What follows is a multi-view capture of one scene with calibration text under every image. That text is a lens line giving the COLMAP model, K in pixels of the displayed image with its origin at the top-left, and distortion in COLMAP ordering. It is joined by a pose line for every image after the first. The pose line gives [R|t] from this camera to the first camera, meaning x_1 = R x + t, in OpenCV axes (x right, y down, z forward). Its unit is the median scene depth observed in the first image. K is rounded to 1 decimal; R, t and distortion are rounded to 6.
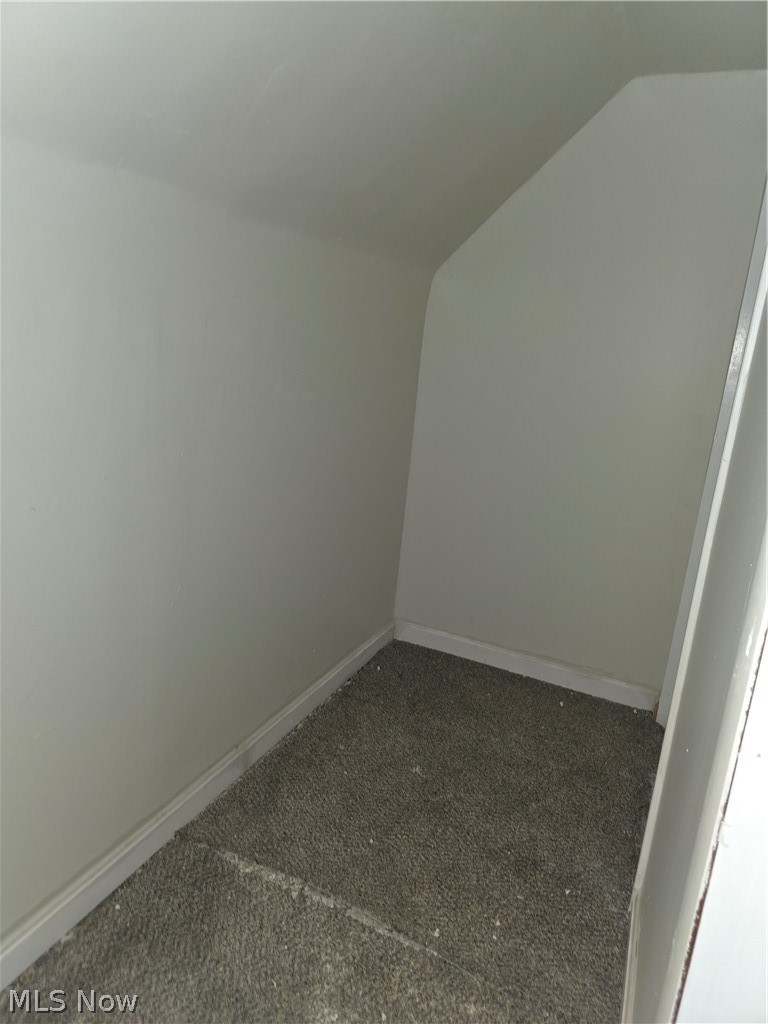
lens RADIAL K [[684.9, 0, 386.2], [0, 684.9, 506.0], [0, 0, 1]] dist [0.010084, -0.014967]
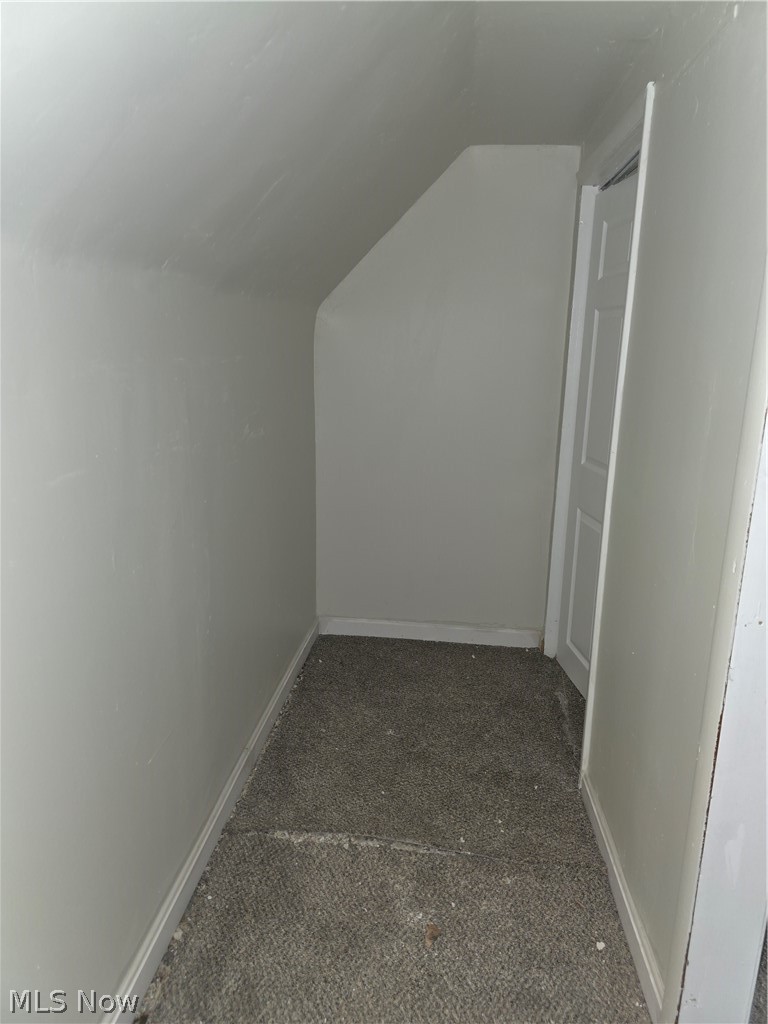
lens RADIAL K [[684.9, 0, 379.4], [0, 684.9, 517.9], [0, 0, 1]] dist [0.010084, -0.014967]
pose [[0.944491, -0.152851, 0.290814, -0.290595], [0.145962, 0.988249, 0.045374, -0.046085], [-0.294332, -0.000408, 0.955703, -0.150779]]
